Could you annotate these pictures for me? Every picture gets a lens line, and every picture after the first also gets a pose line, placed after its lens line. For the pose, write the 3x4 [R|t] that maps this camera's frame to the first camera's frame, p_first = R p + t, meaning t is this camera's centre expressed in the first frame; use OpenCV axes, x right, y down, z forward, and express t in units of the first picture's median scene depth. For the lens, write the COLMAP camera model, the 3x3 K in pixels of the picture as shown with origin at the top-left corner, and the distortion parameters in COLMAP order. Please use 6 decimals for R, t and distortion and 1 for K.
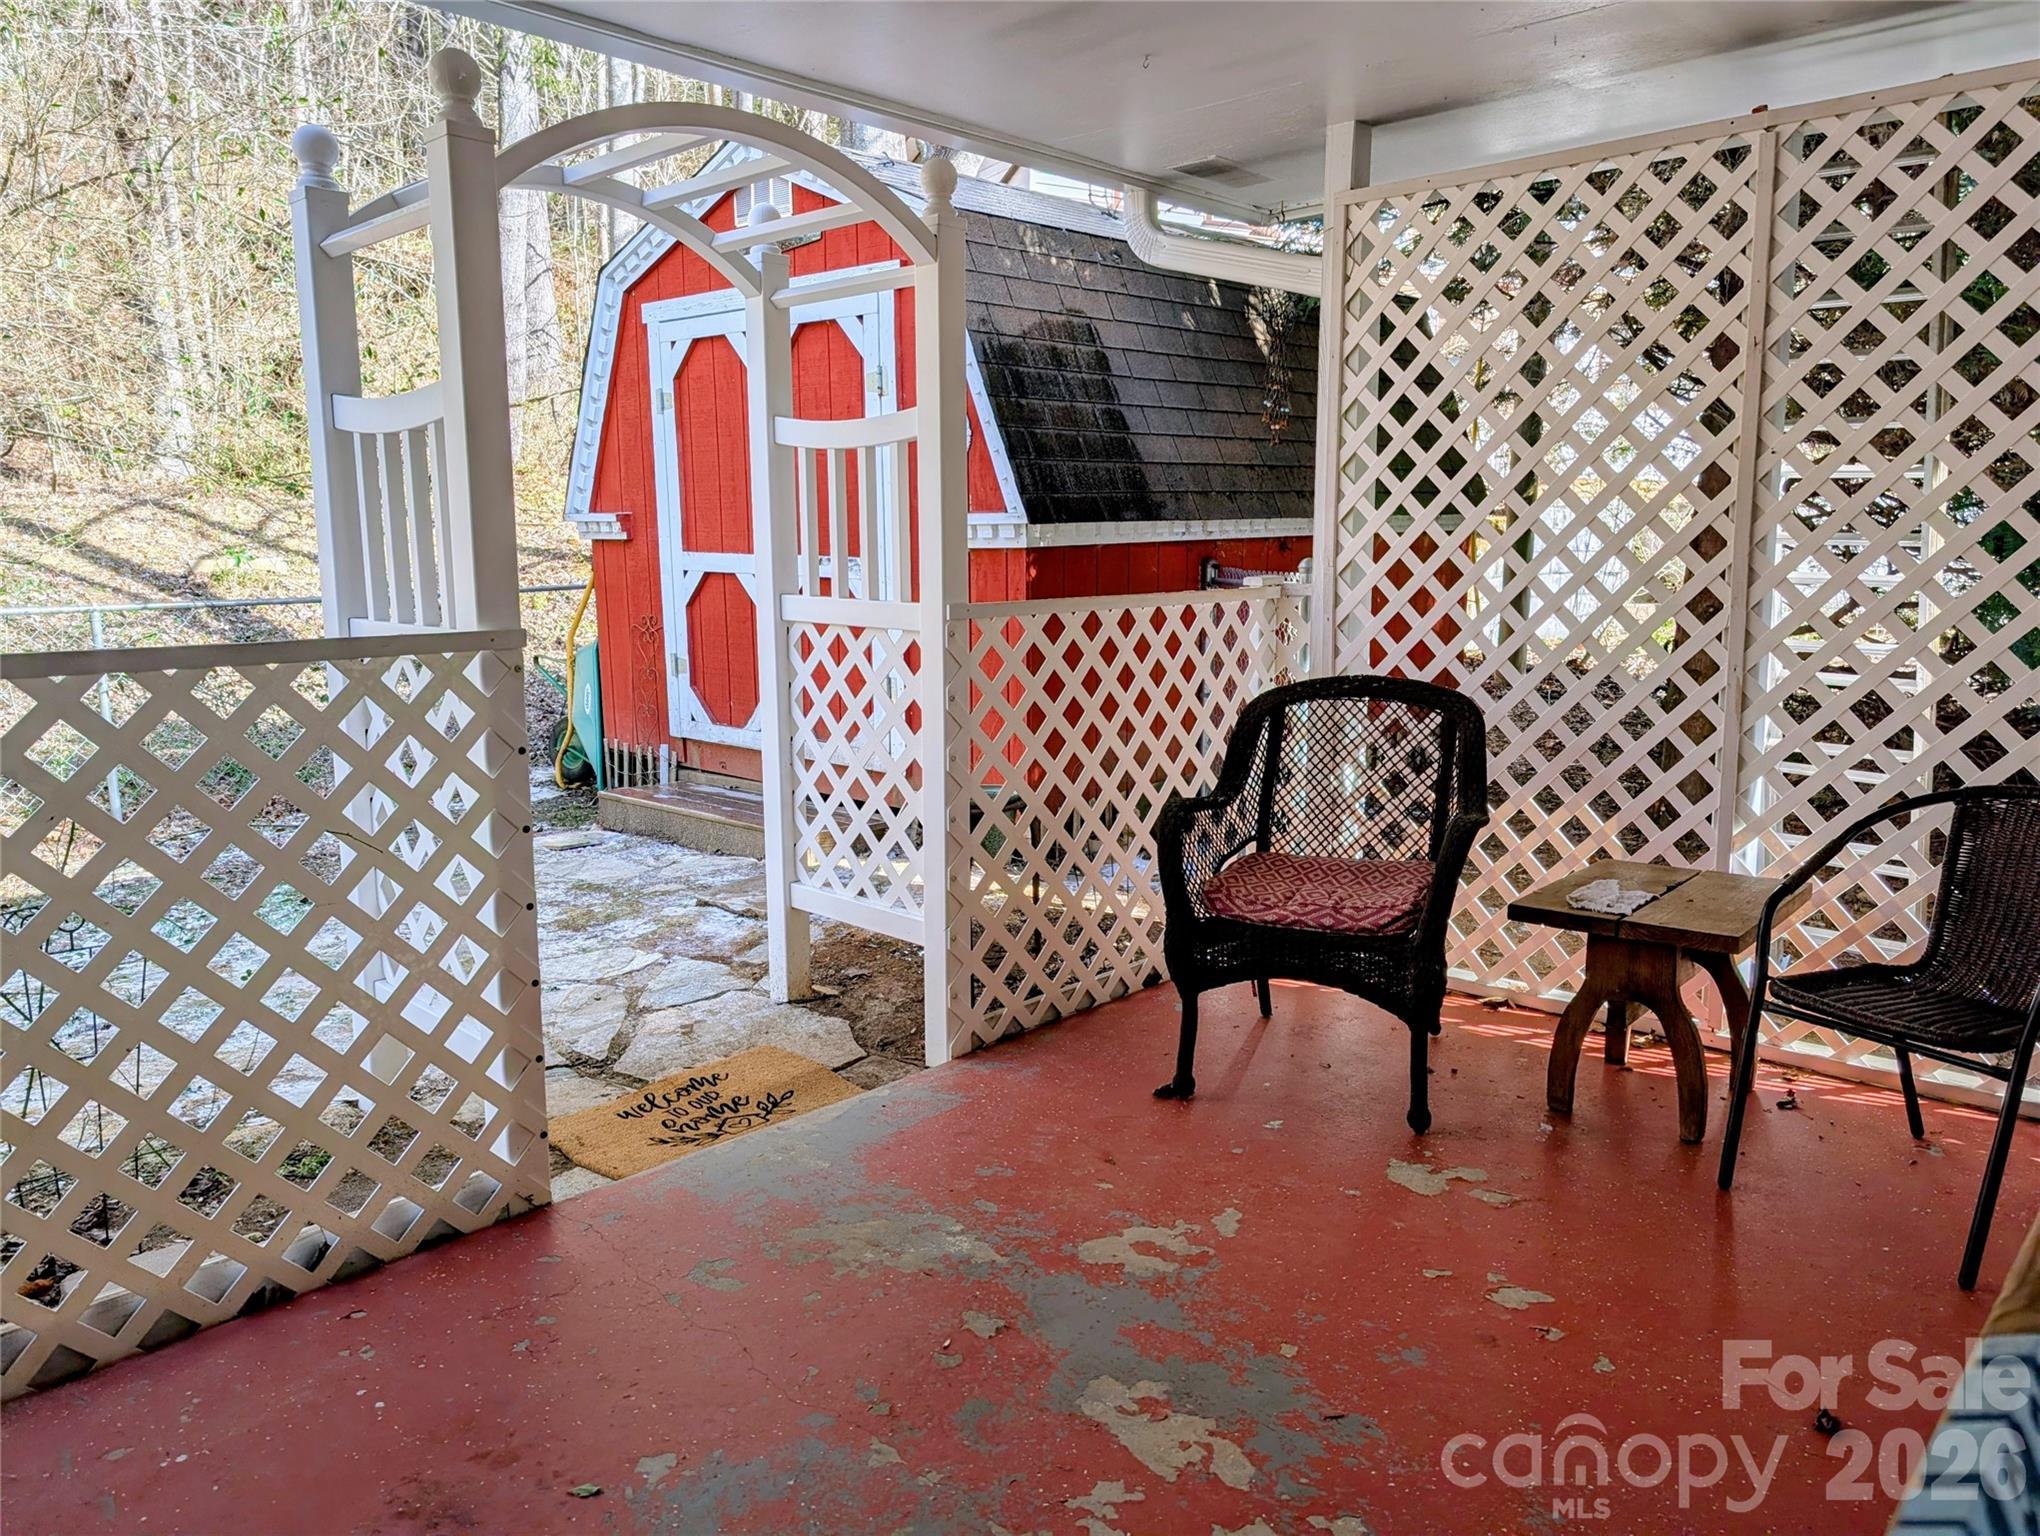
lens RADIAL K [[1567.4, 0, 1020.0], [0, 1567.4, 768.0], [0, 0, 1]] dist [0.087548, -0.183432]
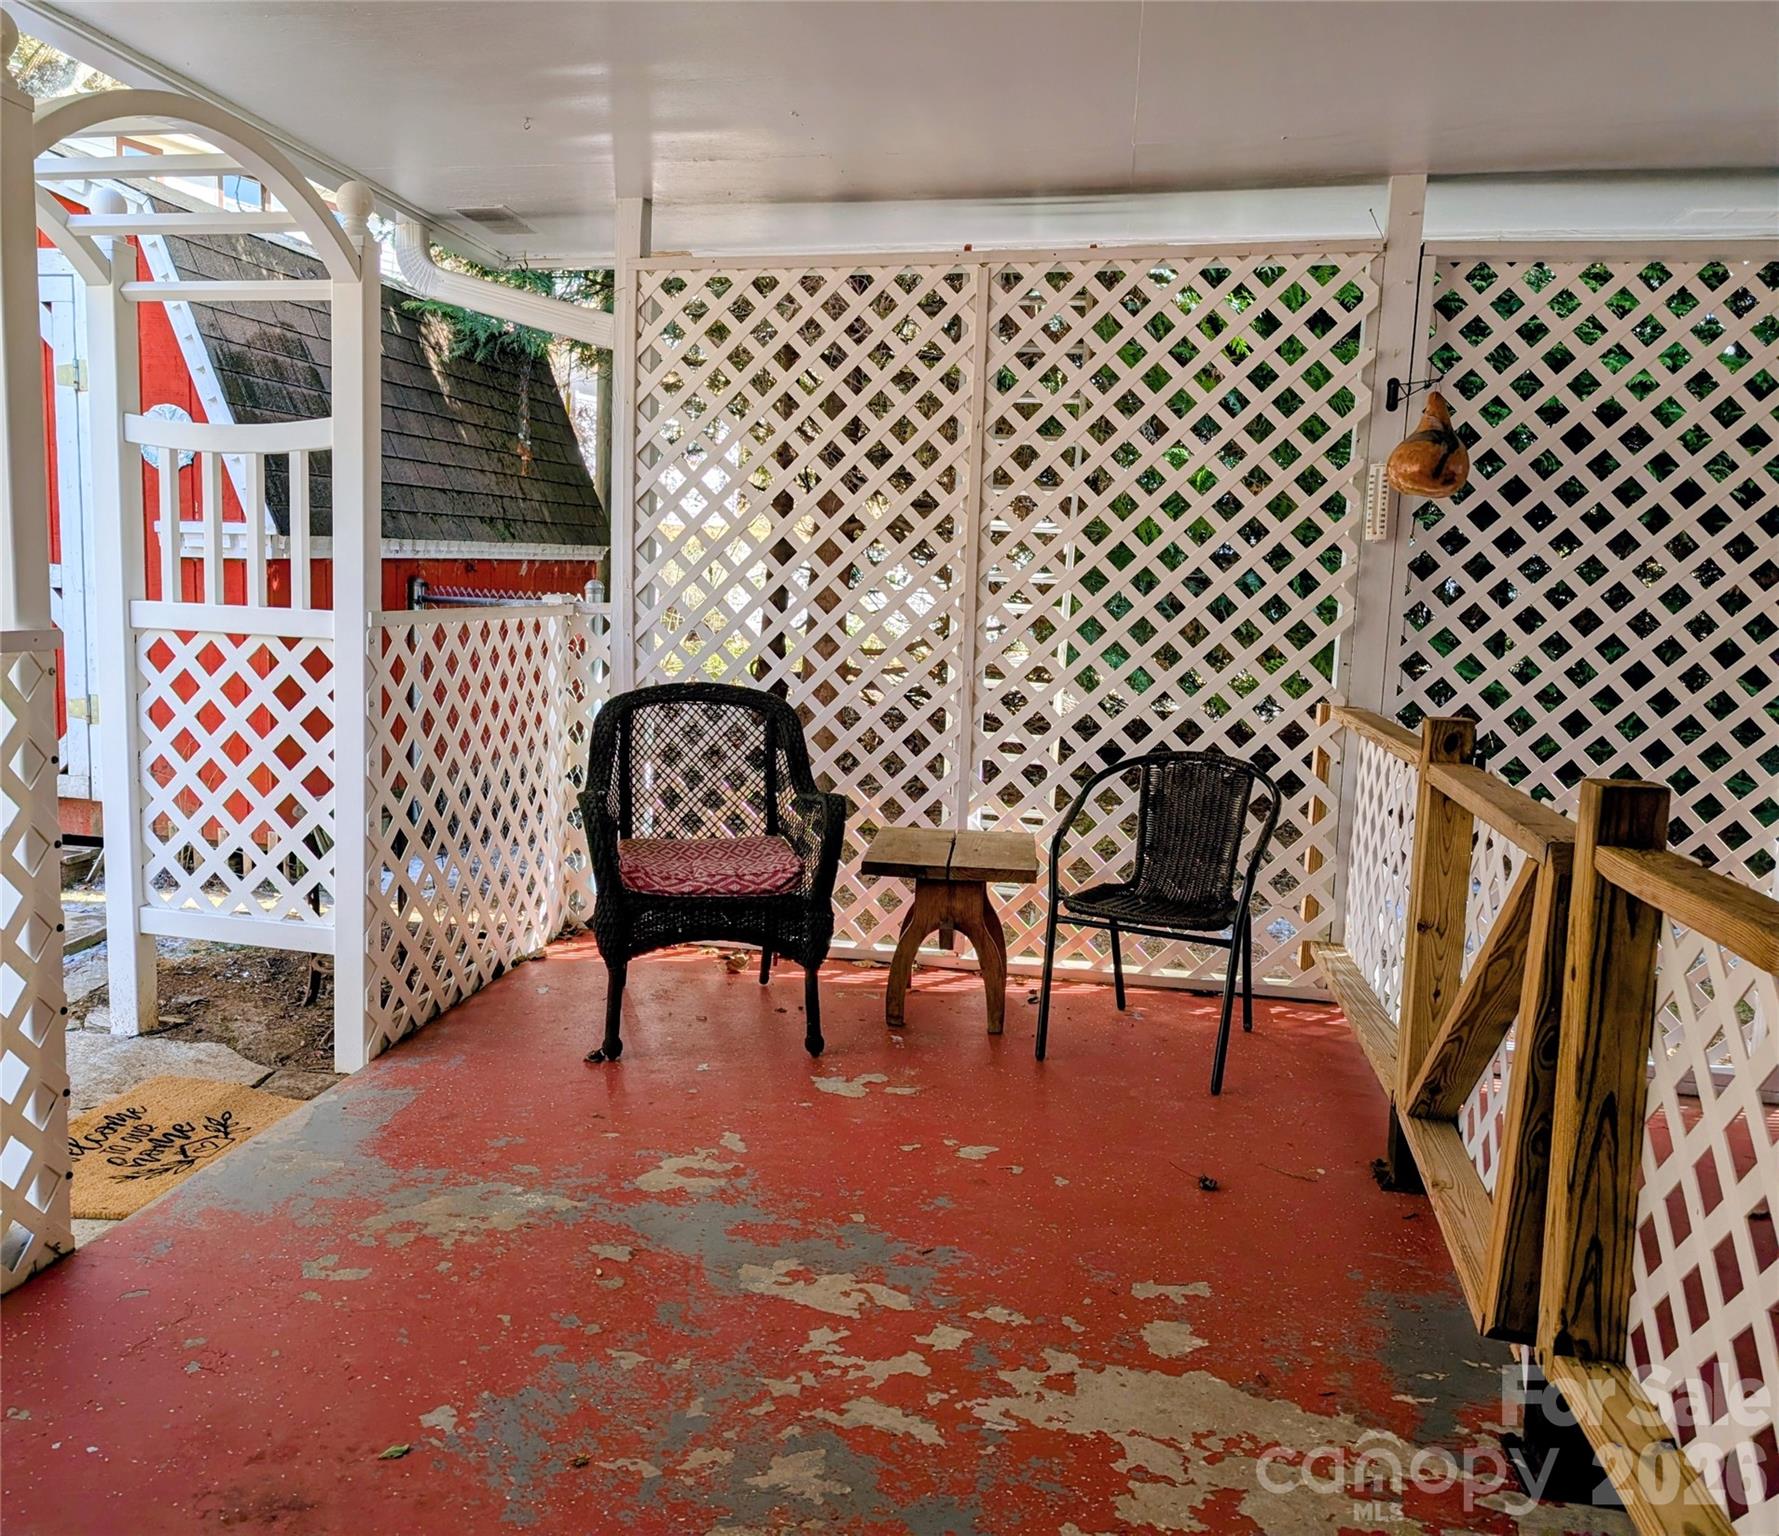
lens RADIAL K [[1529.4, 0, 886.8], [0, 1529.4, 739.8], [0, 0, 1]] dist [0.084608, -0.141638]
pose [[0.843784, -0.029207, 0.535888, -0.288704], [0.046824, 0.998717, -0.019295, 0.013445], [-0.534637, 0.041373, 0.844069, -0.026160]]
